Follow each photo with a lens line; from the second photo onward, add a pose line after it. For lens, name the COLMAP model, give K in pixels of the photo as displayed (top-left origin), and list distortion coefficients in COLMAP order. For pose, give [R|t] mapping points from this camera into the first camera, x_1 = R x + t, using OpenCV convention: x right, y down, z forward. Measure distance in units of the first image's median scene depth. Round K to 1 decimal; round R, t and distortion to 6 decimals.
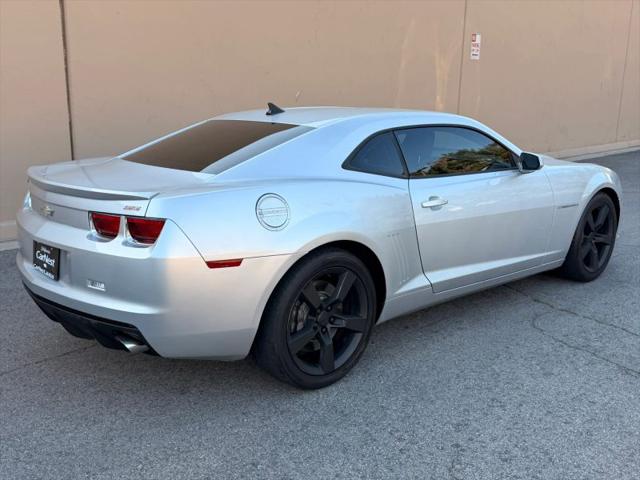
lens RADIAL K [[636.4, 0, 317.8], [0, 636.4, 243.5], [0, 0, 1]] dist [0.120209, -0.232529]
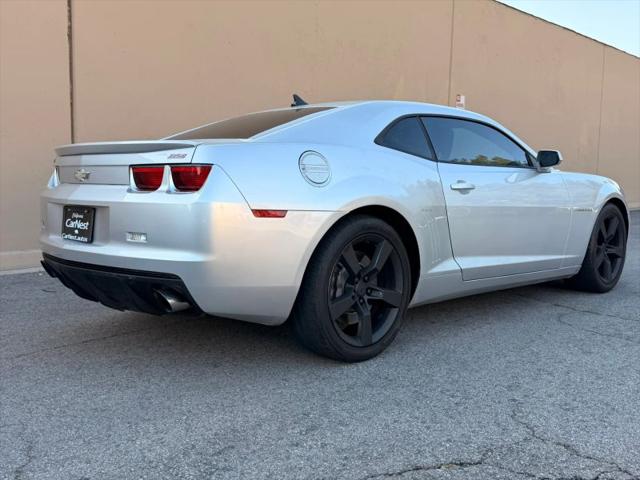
lens RADIAL K [[636.4, 0, 317.8], [0, 636.4, 243.5], [0, 0, 1]] dist [0.120209, -0.232529]
pose [[0.999412, -0.003253, 0.034135, -0.091791], [0.007433, 0.992370, -0.123073, 0.171946], [-0.033474, 0.123254, 0.991810, 0.028724]]
